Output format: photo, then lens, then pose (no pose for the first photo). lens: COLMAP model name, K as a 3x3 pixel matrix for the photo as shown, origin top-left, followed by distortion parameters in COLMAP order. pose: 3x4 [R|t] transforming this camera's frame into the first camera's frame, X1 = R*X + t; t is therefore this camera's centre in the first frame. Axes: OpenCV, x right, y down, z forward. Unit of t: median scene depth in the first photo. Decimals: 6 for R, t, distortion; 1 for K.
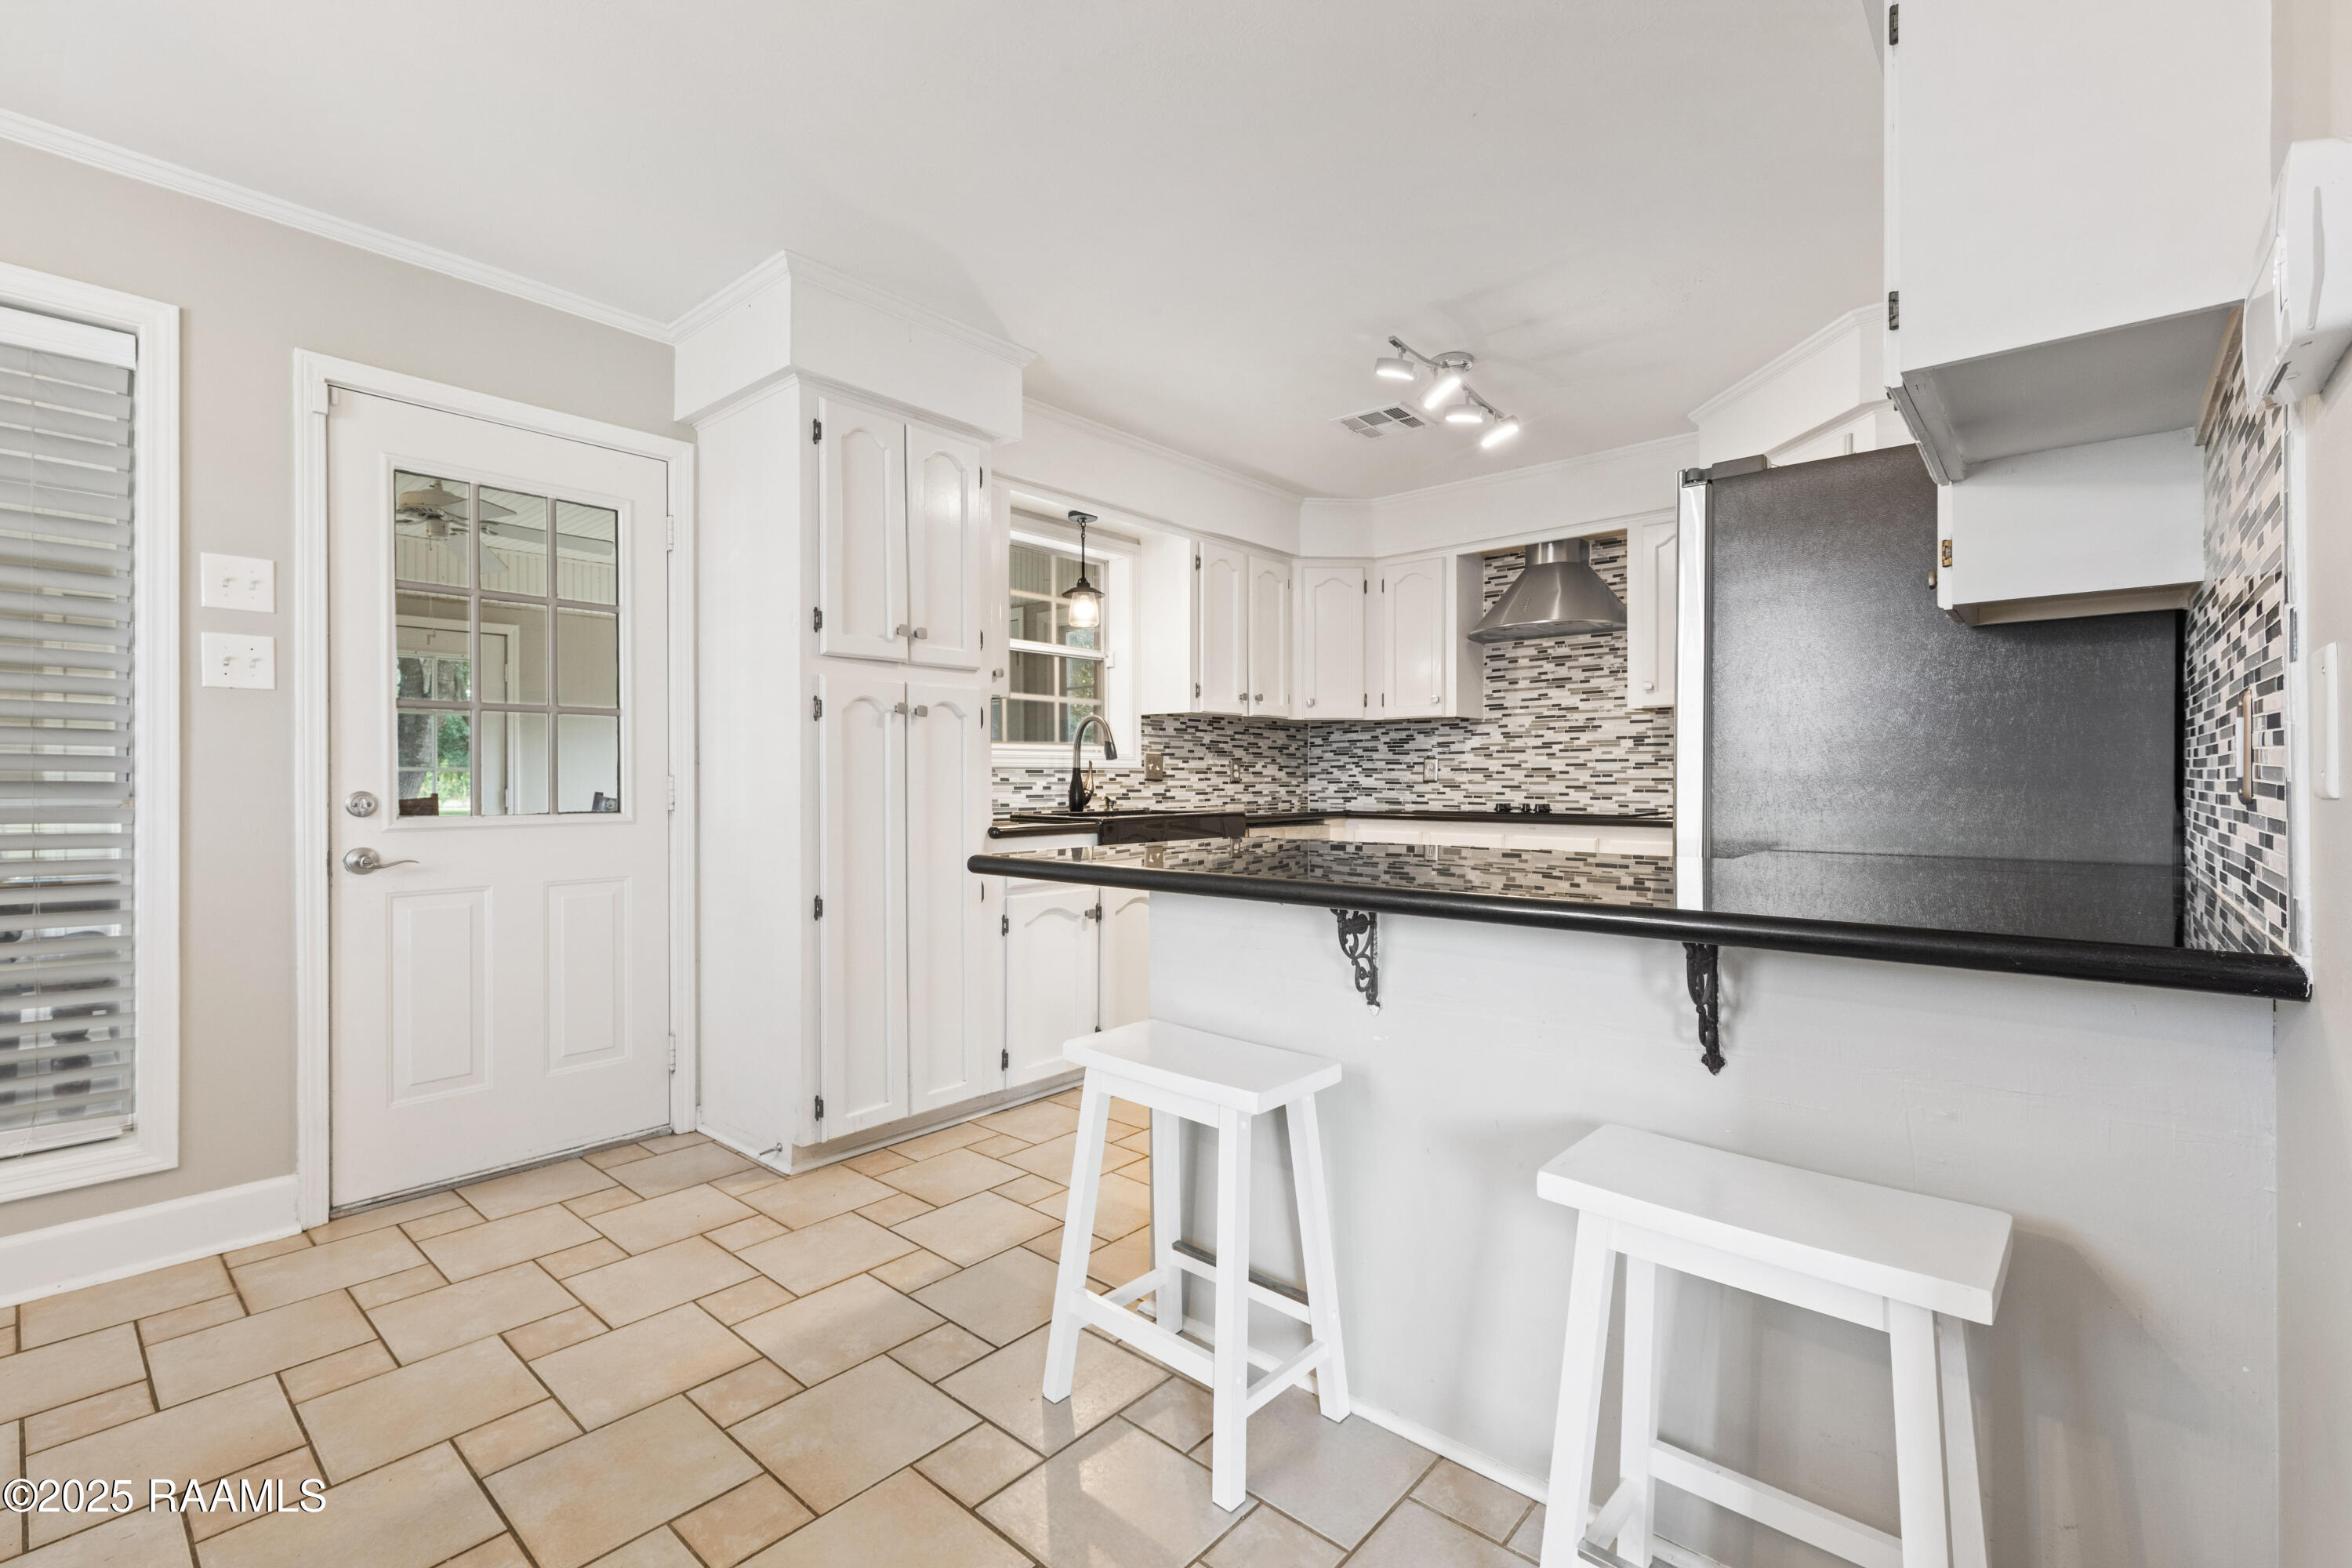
lens RADIAL K [[1037.6, 0, 1179.6], [0, 1037.6, 782.1], [0, 0, 1]] dist [-0.000574, -0.000826]
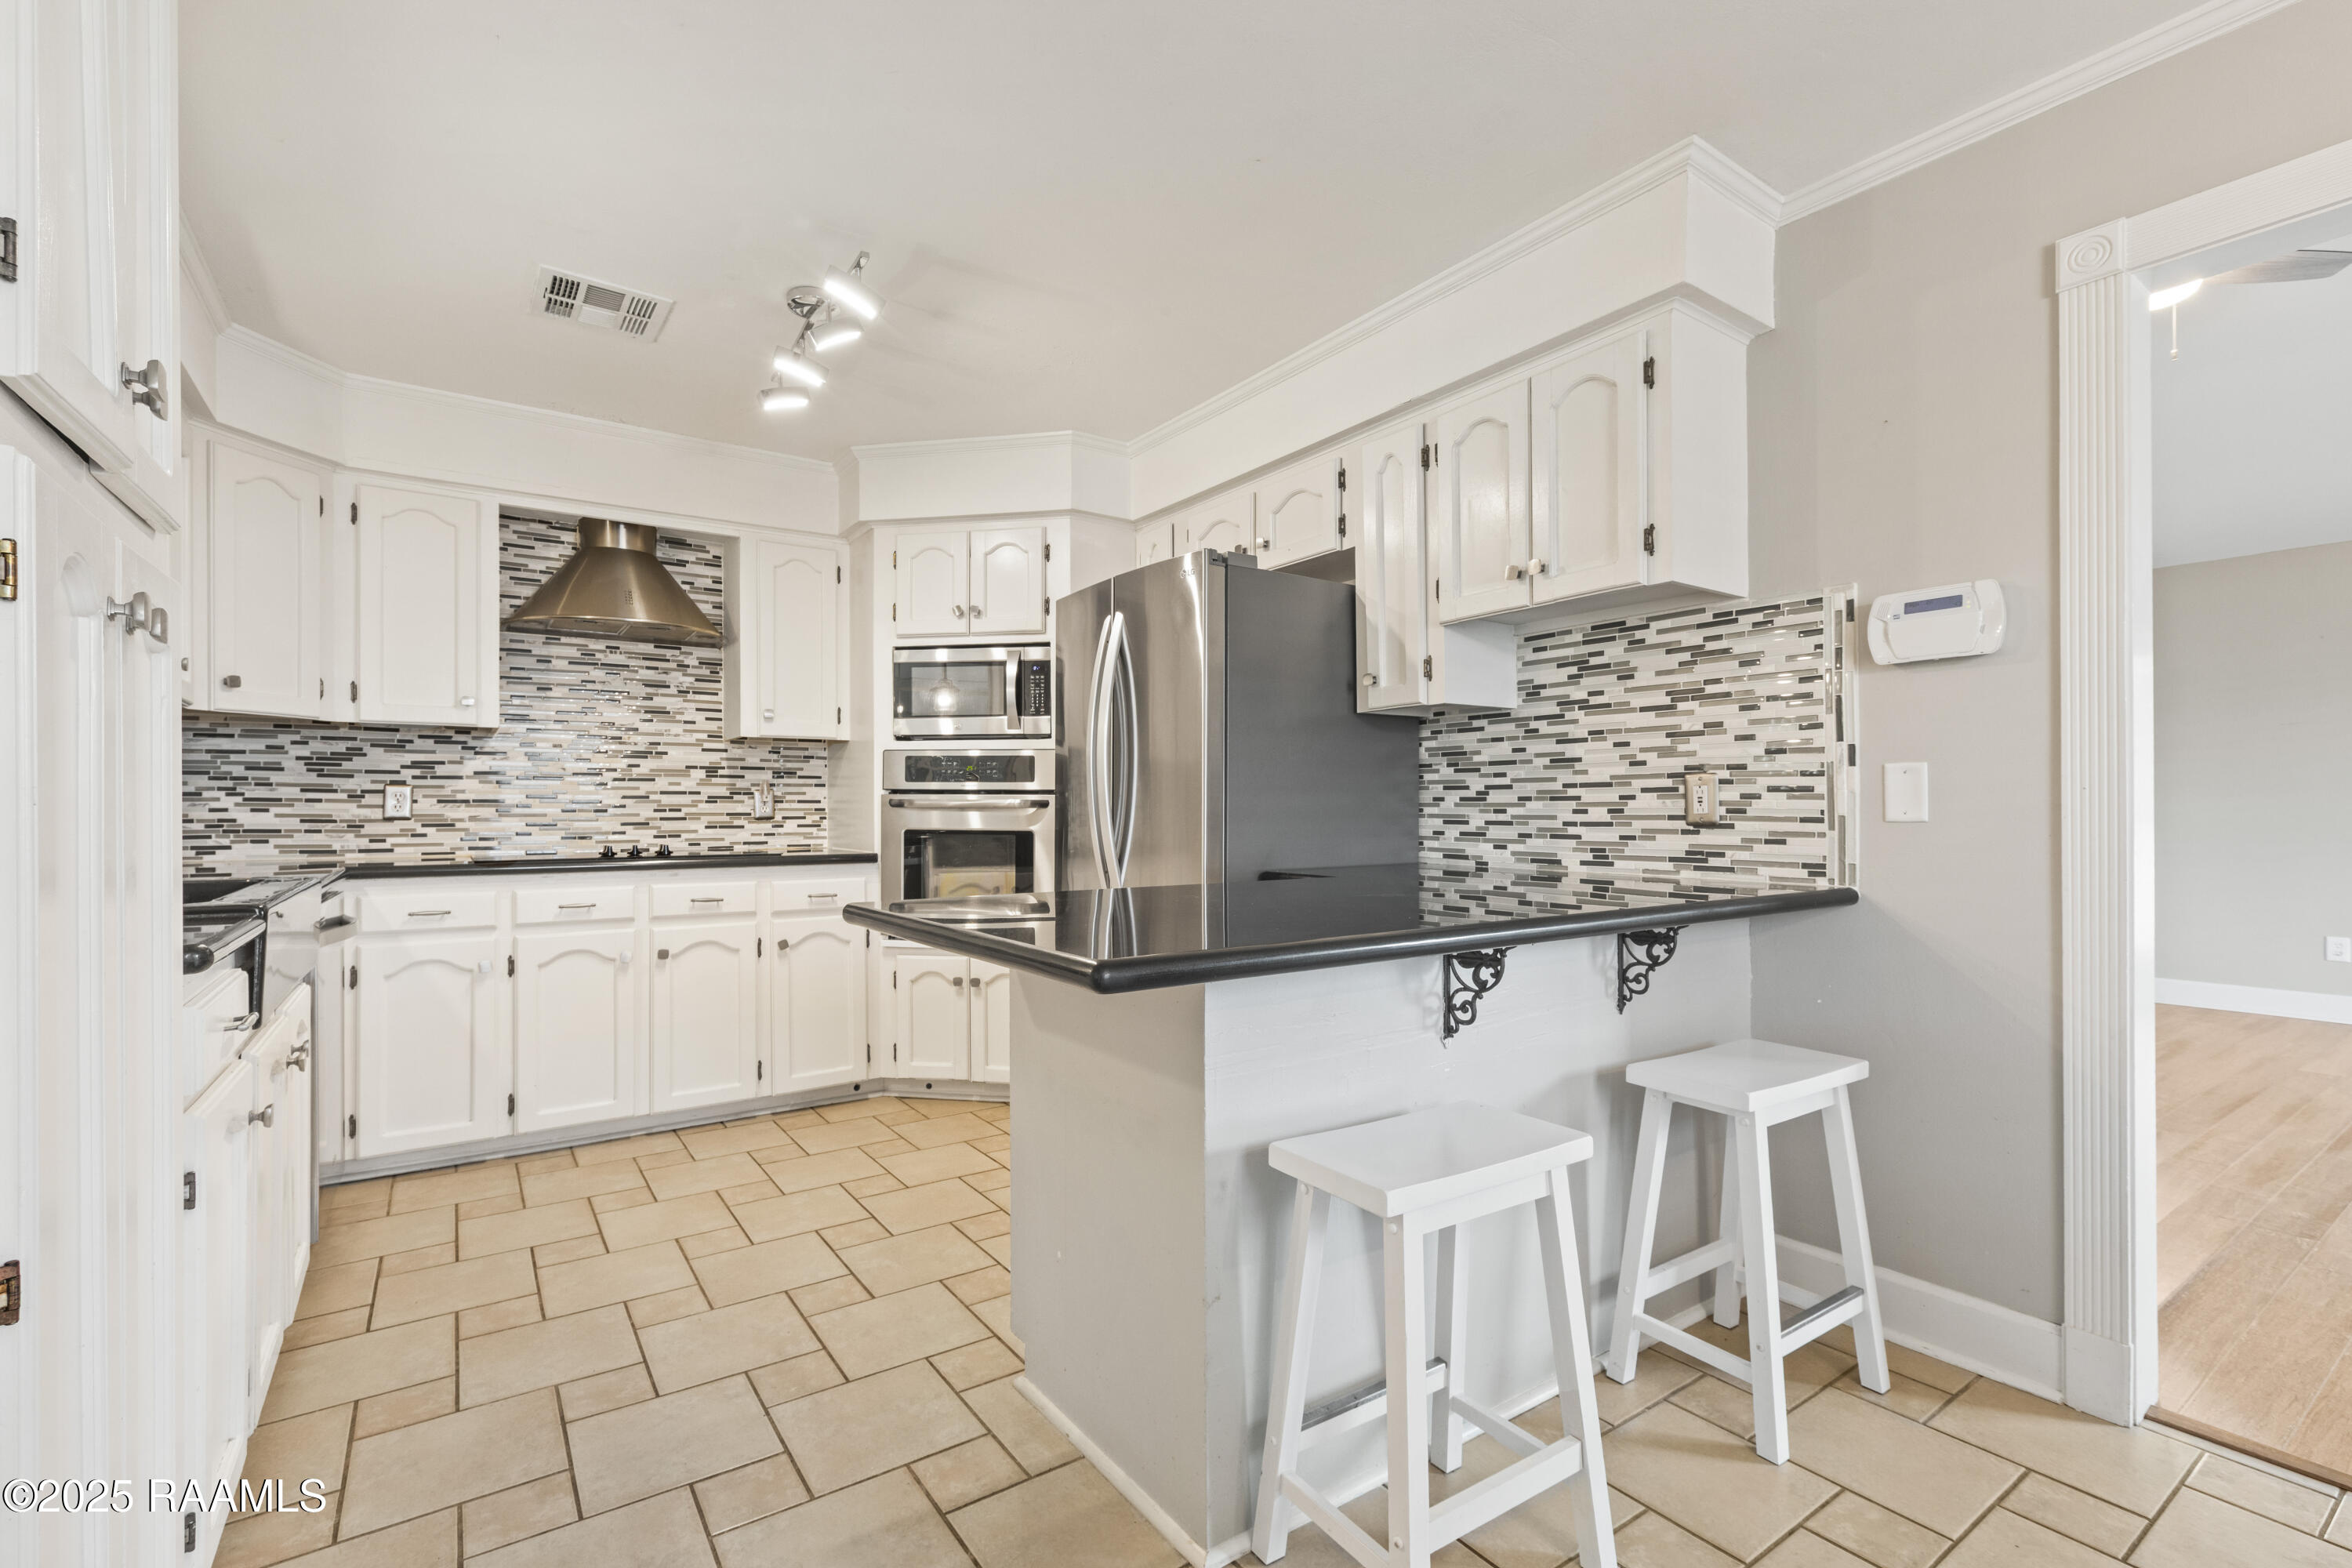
lens RADIAL K [[1037.6, 0, 1180.3], [0, 1037.6, 798.6], [0, 0, 1]] dist [-0.000574, -0.000826]
pose [[0.232948, 0.011590, 0.972420, -0.312306], [0.004488, 0.999906, -0.012993, -0.002676], [-0.972479, 0.007391, 0.232873, 0.365936]]
